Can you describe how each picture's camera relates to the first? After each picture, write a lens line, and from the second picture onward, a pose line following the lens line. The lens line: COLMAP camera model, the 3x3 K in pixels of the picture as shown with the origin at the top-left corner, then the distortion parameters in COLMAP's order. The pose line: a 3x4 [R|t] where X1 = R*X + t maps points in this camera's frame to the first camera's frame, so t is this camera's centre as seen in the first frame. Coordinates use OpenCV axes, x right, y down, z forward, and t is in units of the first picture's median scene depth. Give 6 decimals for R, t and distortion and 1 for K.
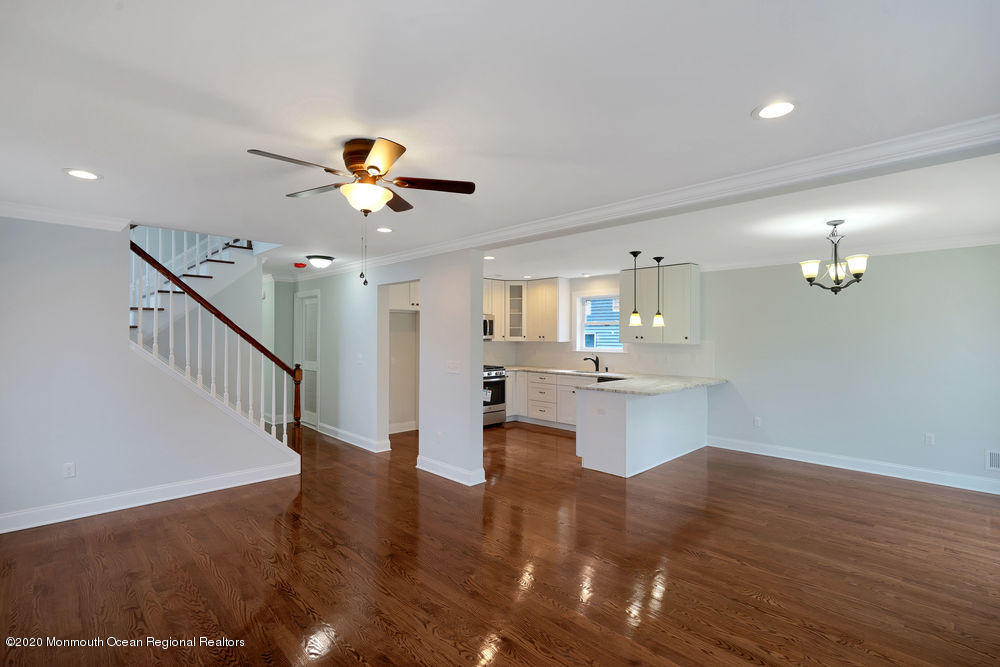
lens RADIAL K [[473.3, 0, 499.8], [0, 473.3, 335.0], [0, 0, 1]] dist [-0.000297, 0.000166]
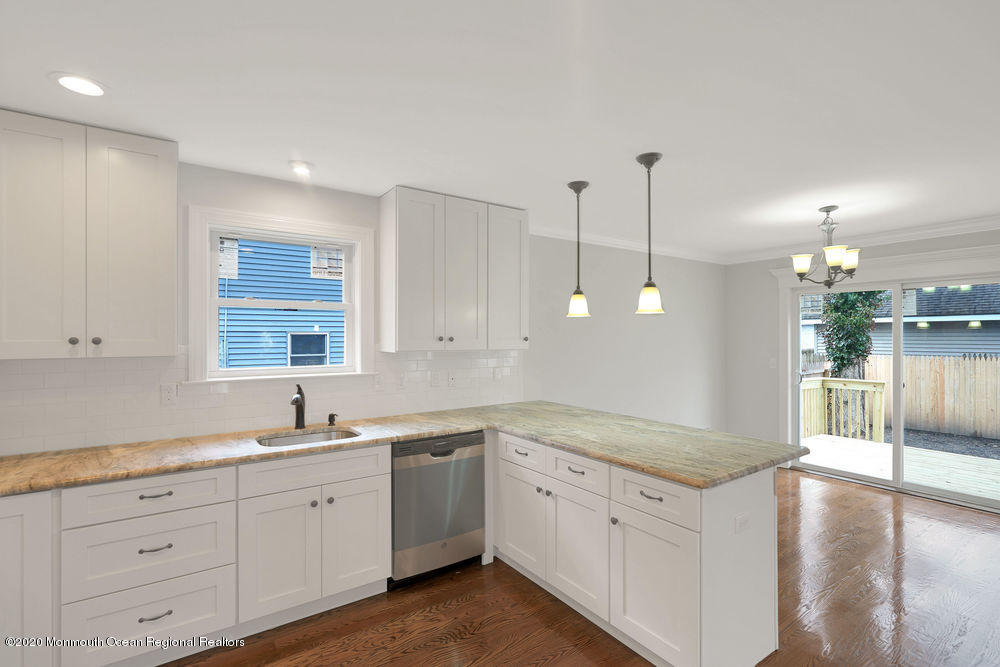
lens RADIAL K [[457.8, 0, 492.3], [0, 457.8, 332.9], [0, 0, 1]] dist [-0.000678, 0.001501]
pose [[0.166422, 0.004260, 0.986045, -0.137602], [0.001301, 0.999989, -0.004540, 0.000937], [-0.986054, 0.002038, 0.166415, 0.789364]]
